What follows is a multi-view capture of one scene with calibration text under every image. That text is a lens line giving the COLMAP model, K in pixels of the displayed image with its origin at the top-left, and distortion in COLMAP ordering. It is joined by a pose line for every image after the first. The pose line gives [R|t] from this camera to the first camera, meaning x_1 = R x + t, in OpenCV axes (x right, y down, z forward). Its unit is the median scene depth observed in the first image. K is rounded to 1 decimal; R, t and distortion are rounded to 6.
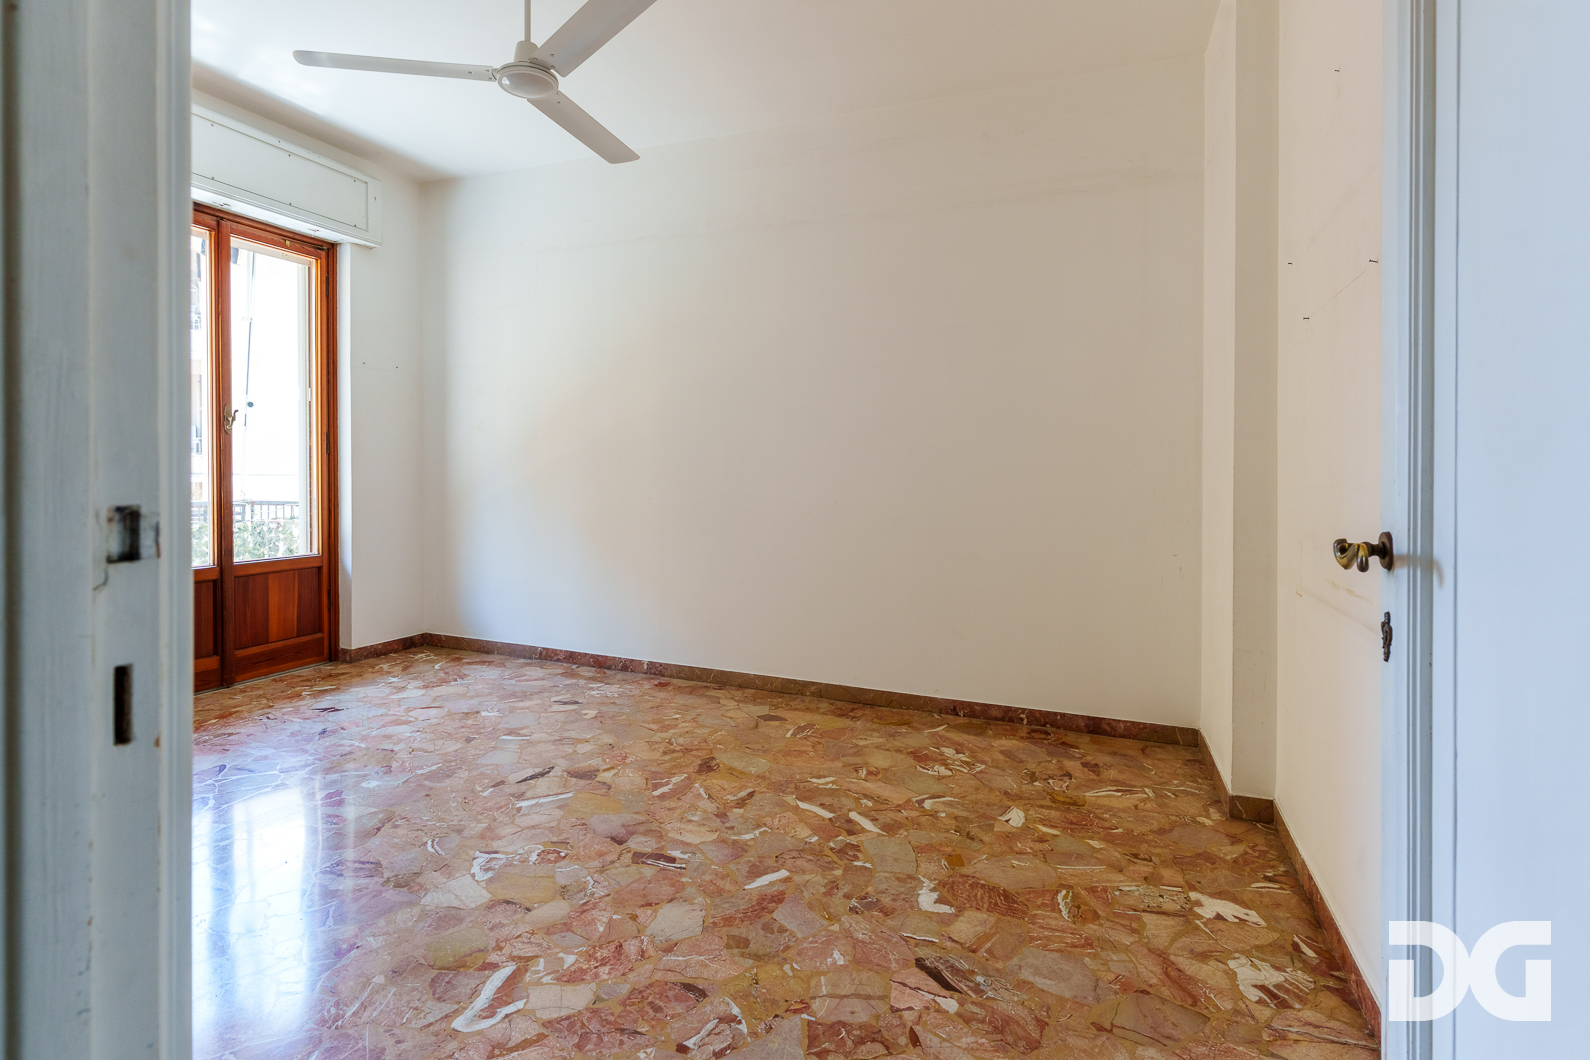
lens RADIAL K [[776.3, 0, 799.7], [0, 776.3, 476.5], [0, 0, 1]] dist [0.000177, 0.000193]
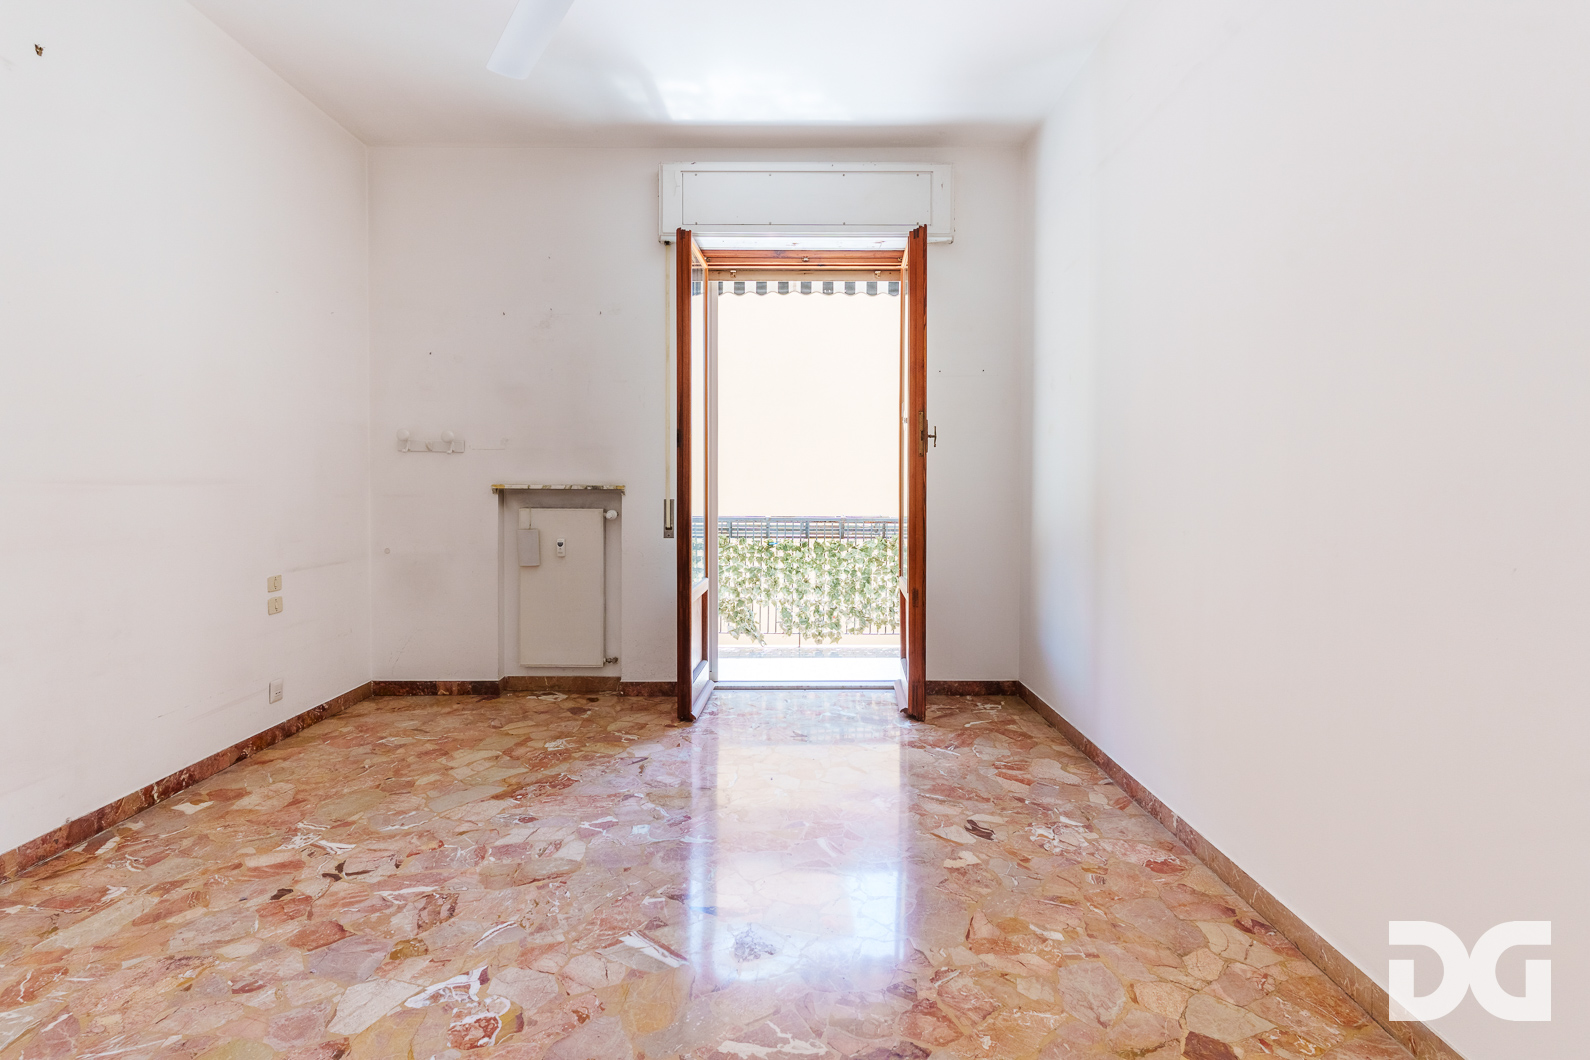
lens RADIAL K [[764.0, 0, 793.7], [0, 764.0, 508.1], [0, 0, 1]] dist [0.002176, -0.000057]
pose [[0.371873, 0.013629, -0.928183, 0.409298], [0.000333, 0.999890, 0.014816, 0.002716], [0.928283, -0.005819, 0.371828, 0.976002]]
